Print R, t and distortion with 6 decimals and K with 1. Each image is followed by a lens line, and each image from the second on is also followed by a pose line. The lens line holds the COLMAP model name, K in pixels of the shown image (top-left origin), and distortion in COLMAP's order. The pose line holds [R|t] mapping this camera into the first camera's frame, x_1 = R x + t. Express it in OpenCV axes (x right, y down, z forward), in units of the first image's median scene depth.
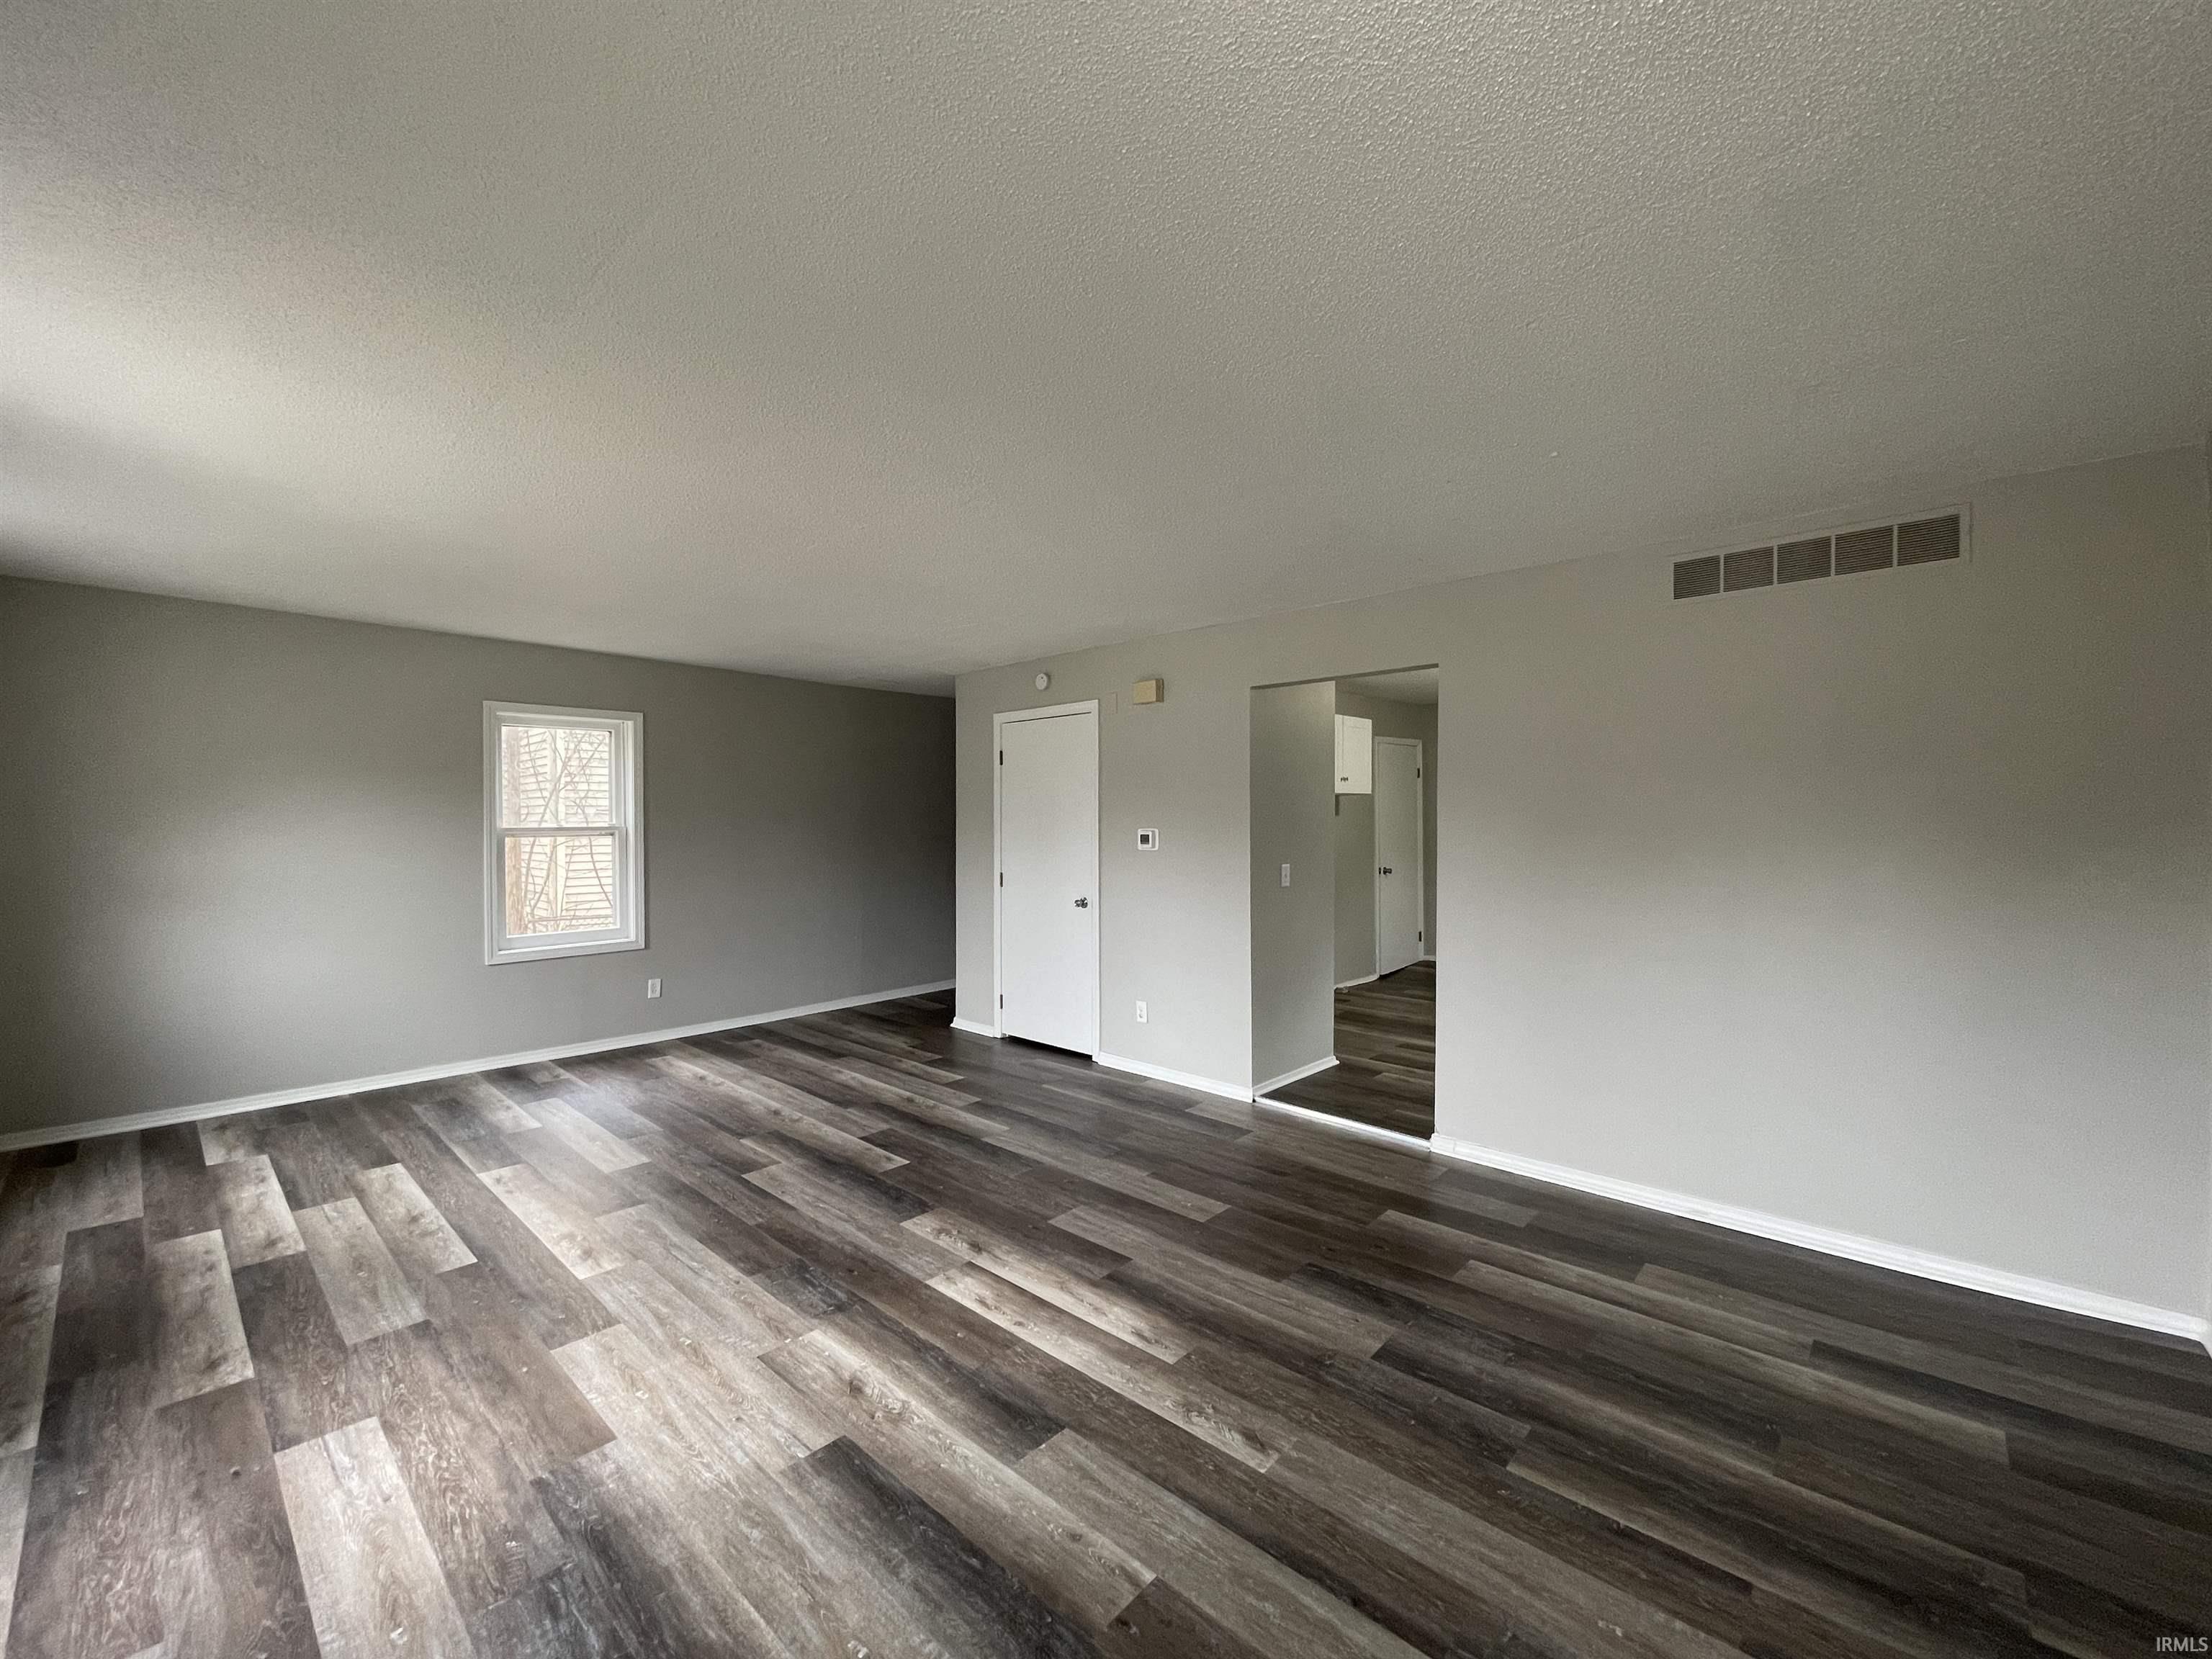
lens RADIAL K [[889.5, 0, 1106.1], [0, 889.5, 820.3], [0, 0, 1]] dist [-0.002382, 0.000311]
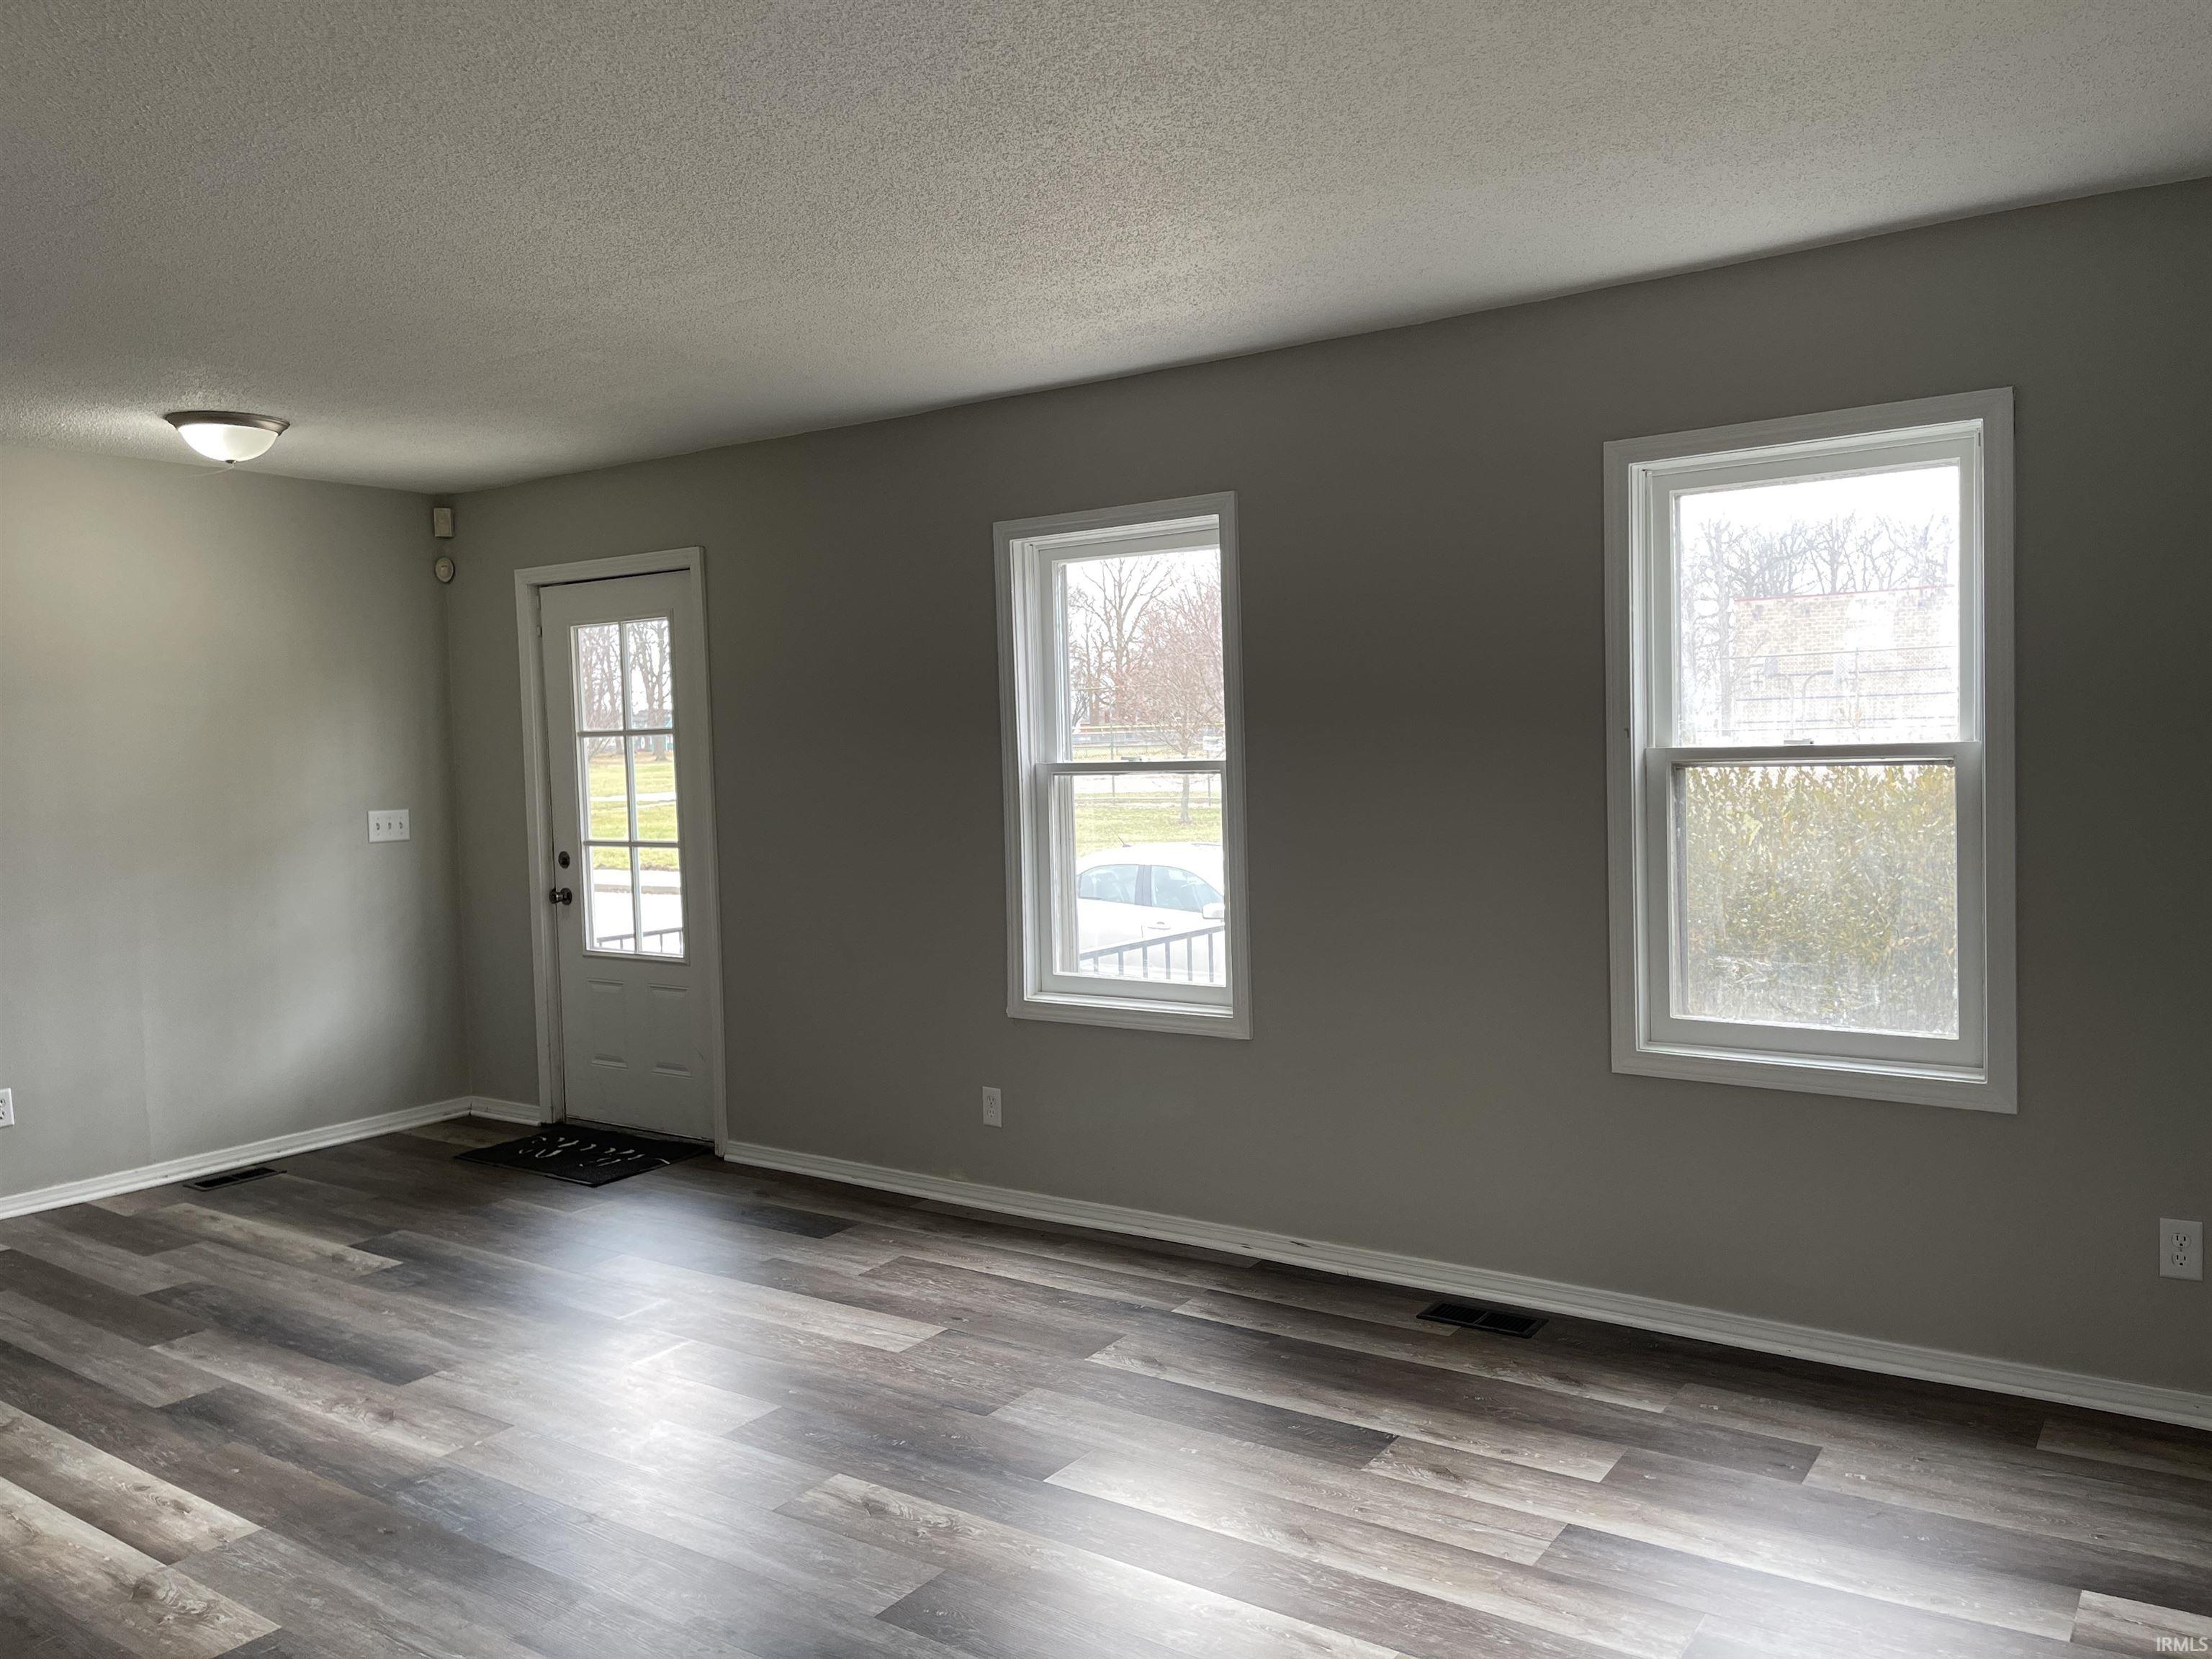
lens RADIAL K [[1682.2, 0, 1116.9], [0, 1682.2, 826.4], [0, 0, 1]] dist [0.033726, -0.050303]
pose [[-0.992277, 0.037577, -0.118212, -0.734338], [0.030263, 0.997550, 0.063070, -0.017662], [0.120293, 0.059005, -0.990983, 2.417167]]
